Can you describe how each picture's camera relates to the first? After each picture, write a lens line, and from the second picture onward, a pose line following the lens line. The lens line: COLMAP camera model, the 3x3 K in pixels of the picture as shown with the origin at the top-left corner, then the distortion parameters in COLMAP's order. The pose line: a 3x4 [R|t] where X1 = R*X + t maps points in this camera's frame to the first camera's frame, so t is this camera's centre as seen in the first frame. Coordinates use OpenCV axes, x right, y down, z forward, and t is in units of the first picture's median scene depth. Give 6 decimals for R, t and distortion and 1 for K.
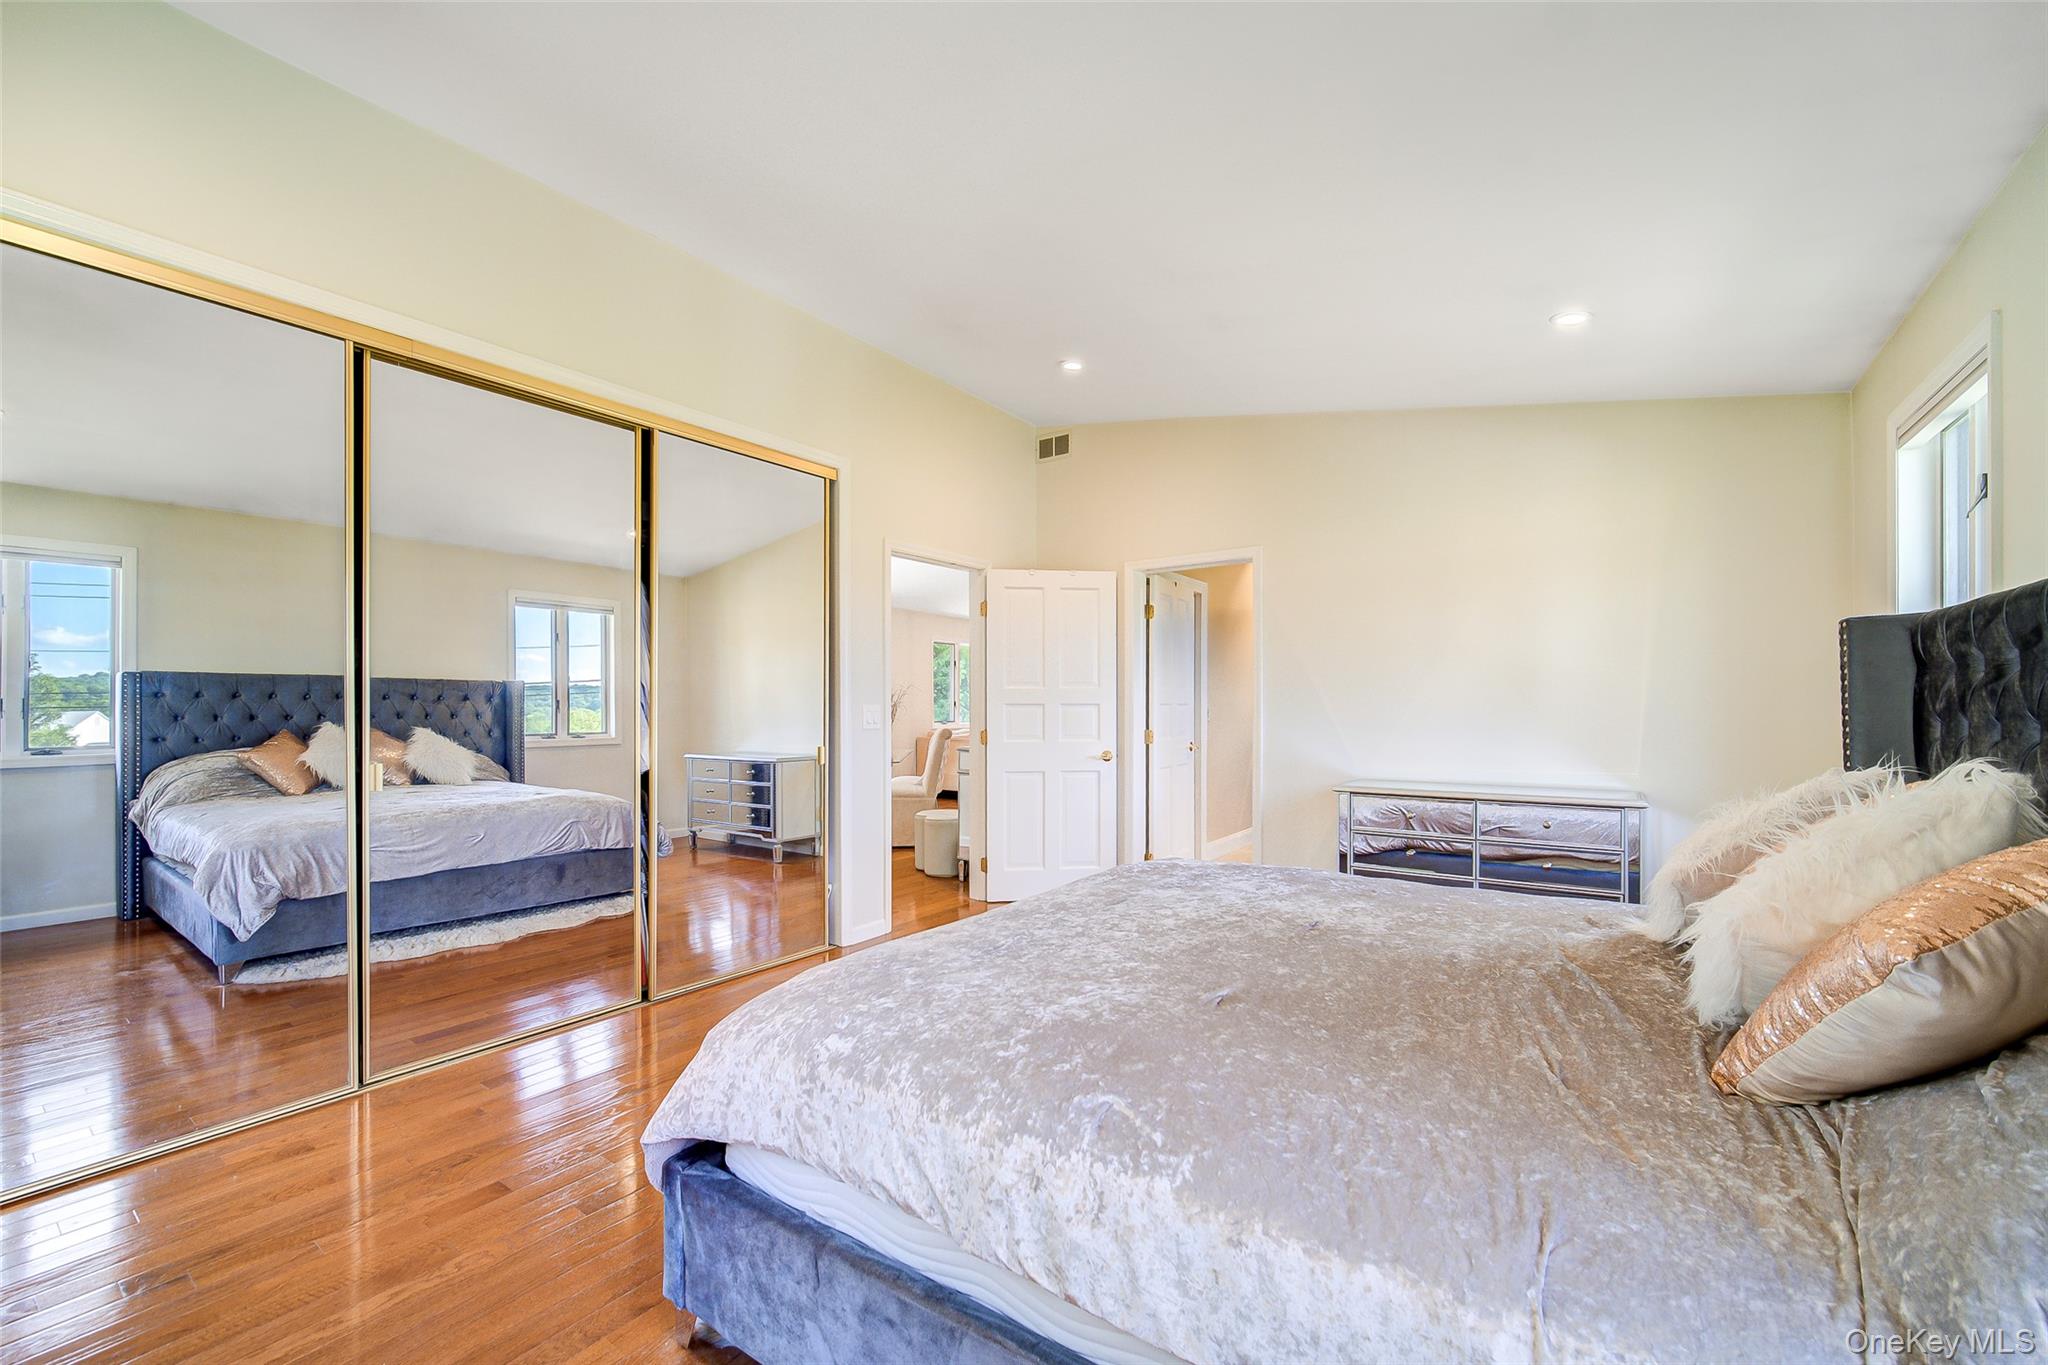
lens RADIAL K [[820.3, 0, 1034.6], [0, 820.3, 690.6], [0, 0, 1]] dist [-0.003062, -0.000191]
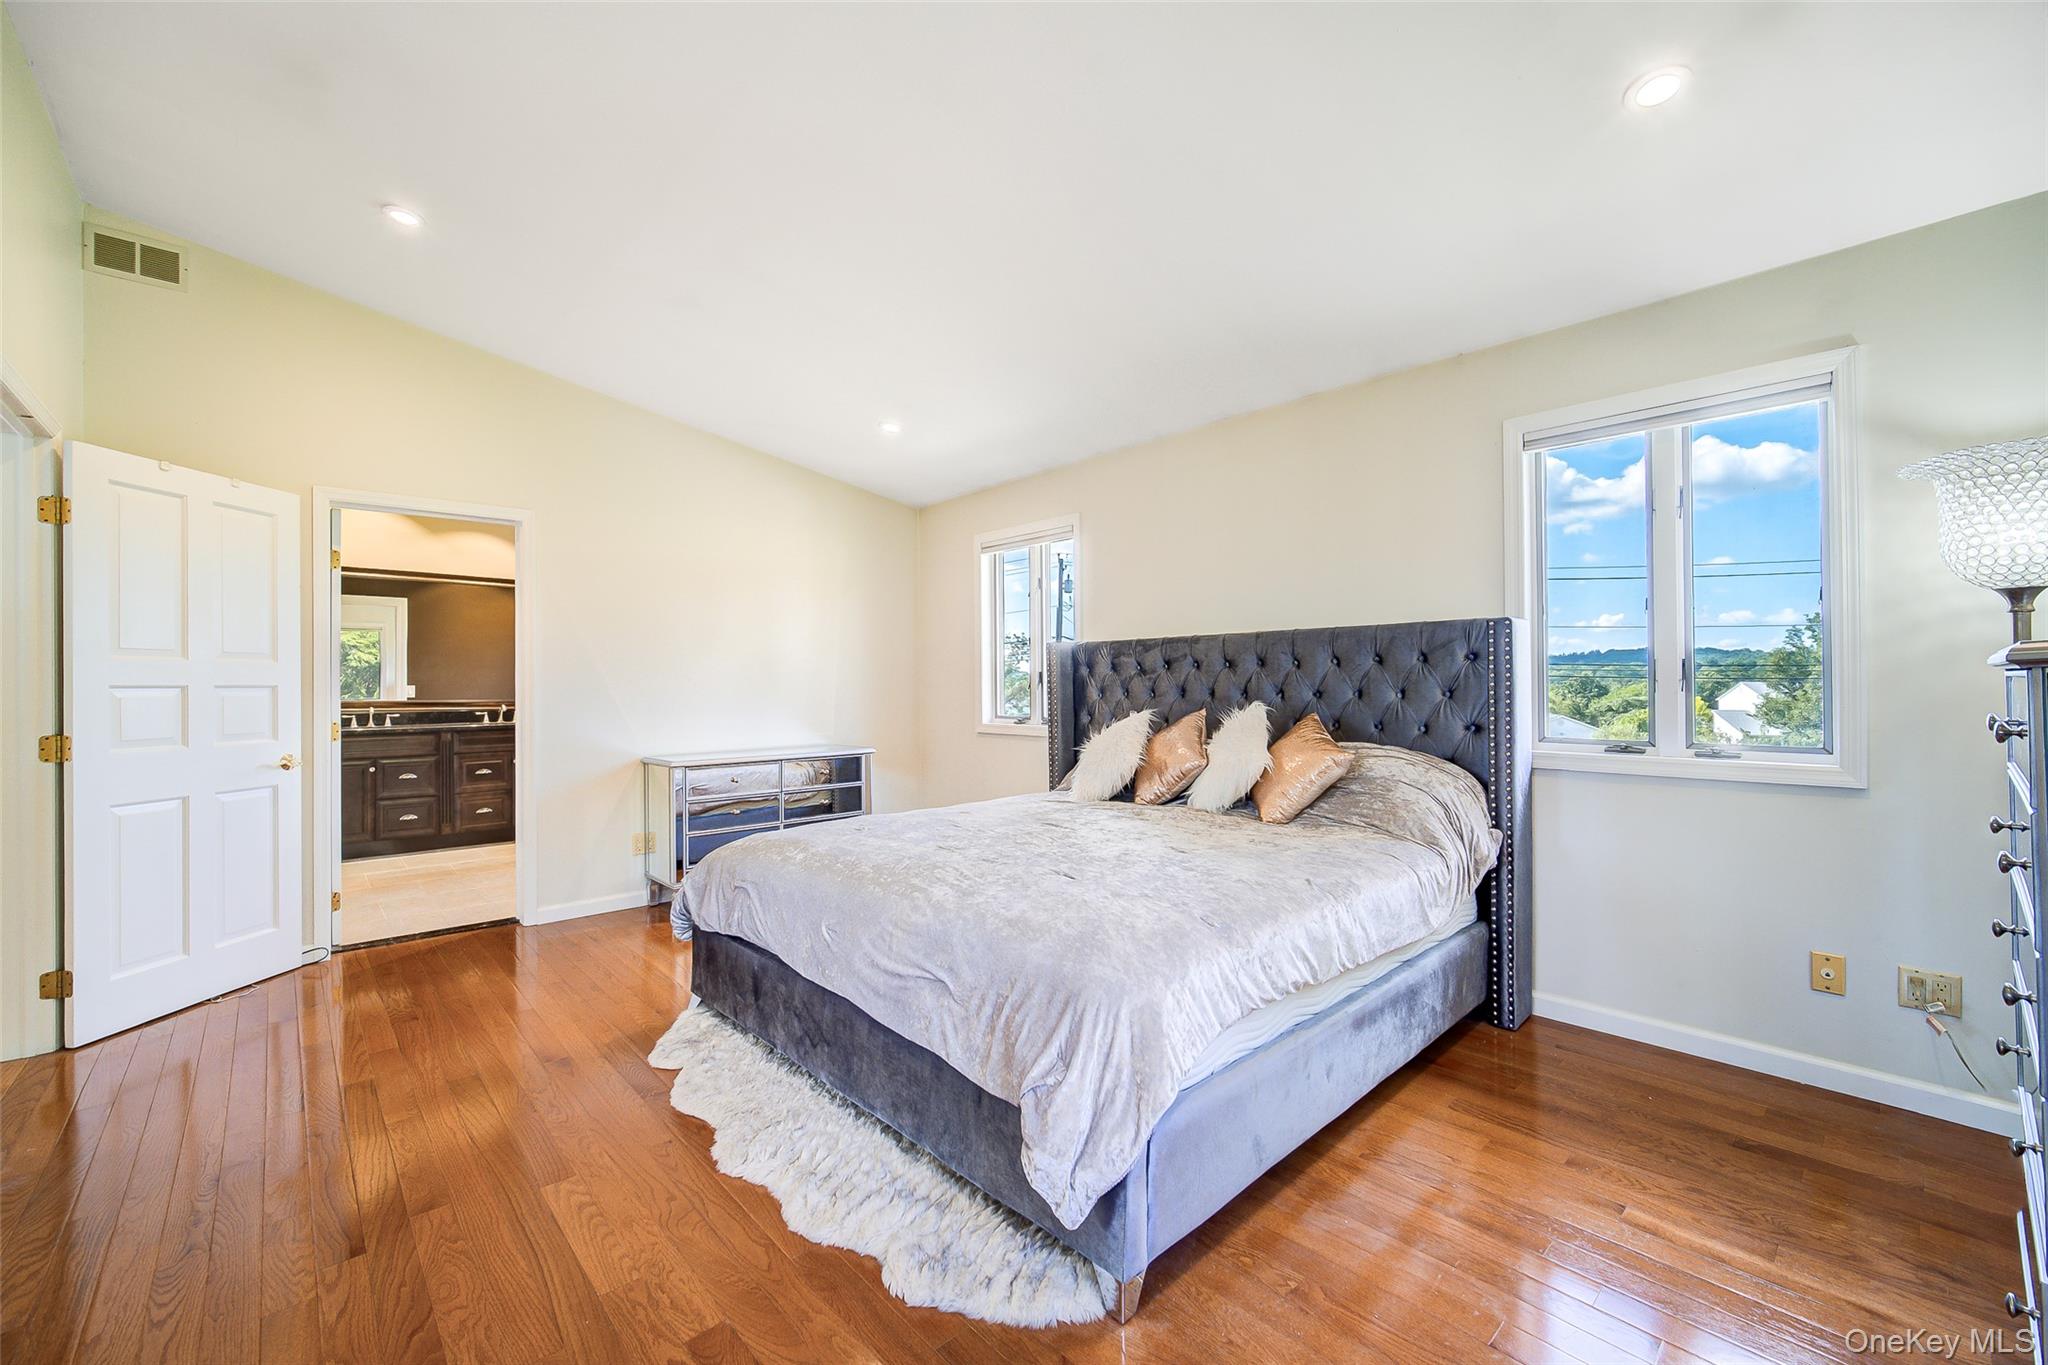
lens RADIAL K [[820.3, 0, 1024.7], [0, 820.3, 685.4], [0, 0, 1]] dist [-0.003062, -0.000191]
pose [[0.221243, 0.007481, 0.975190, -0.448852], [-0.006246, 0.999961, -0.006254, 0.016279], [-0.975199, -0.004708, 0.221281, 0.252324]]
